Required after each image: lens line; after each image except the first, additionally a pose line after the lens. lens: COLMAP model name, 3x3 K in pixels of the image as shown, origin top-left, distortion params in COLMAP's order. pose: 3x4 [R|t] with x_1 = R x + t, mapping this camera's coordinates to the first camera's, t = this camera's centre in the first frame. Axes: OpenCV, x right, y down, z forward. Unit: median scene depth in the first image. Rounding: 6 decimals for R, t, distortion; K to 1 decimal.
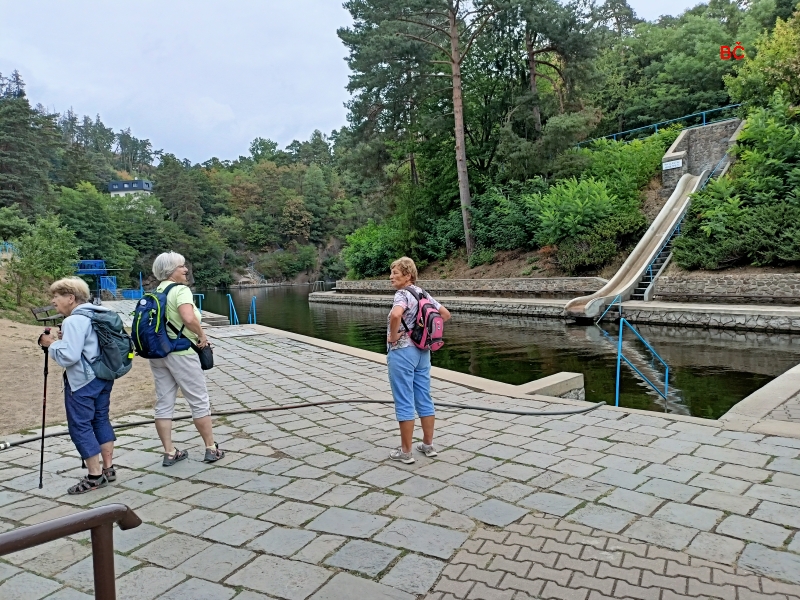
lens RADIAL K [[601.5, 0, 400.0], [0, 601.5, 300.0], [0, 0, 1]] dist [0.082714, -0.129480]
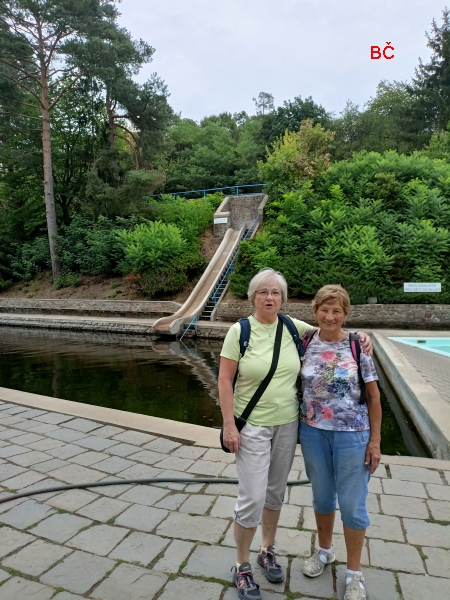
lens RADIAL K [[451.1, 0, 225.0], [0, 451.1, 300.0], [0, 0, 1]] dist [0.082714, -0.129480]
pose [[0.860622, 0.033166, 0.508163, -0.049936], [-0.014809, 0.999085, -0.040126, -0.004376], [-0.509029, 0.027008, 0.860325, 0.123939]]
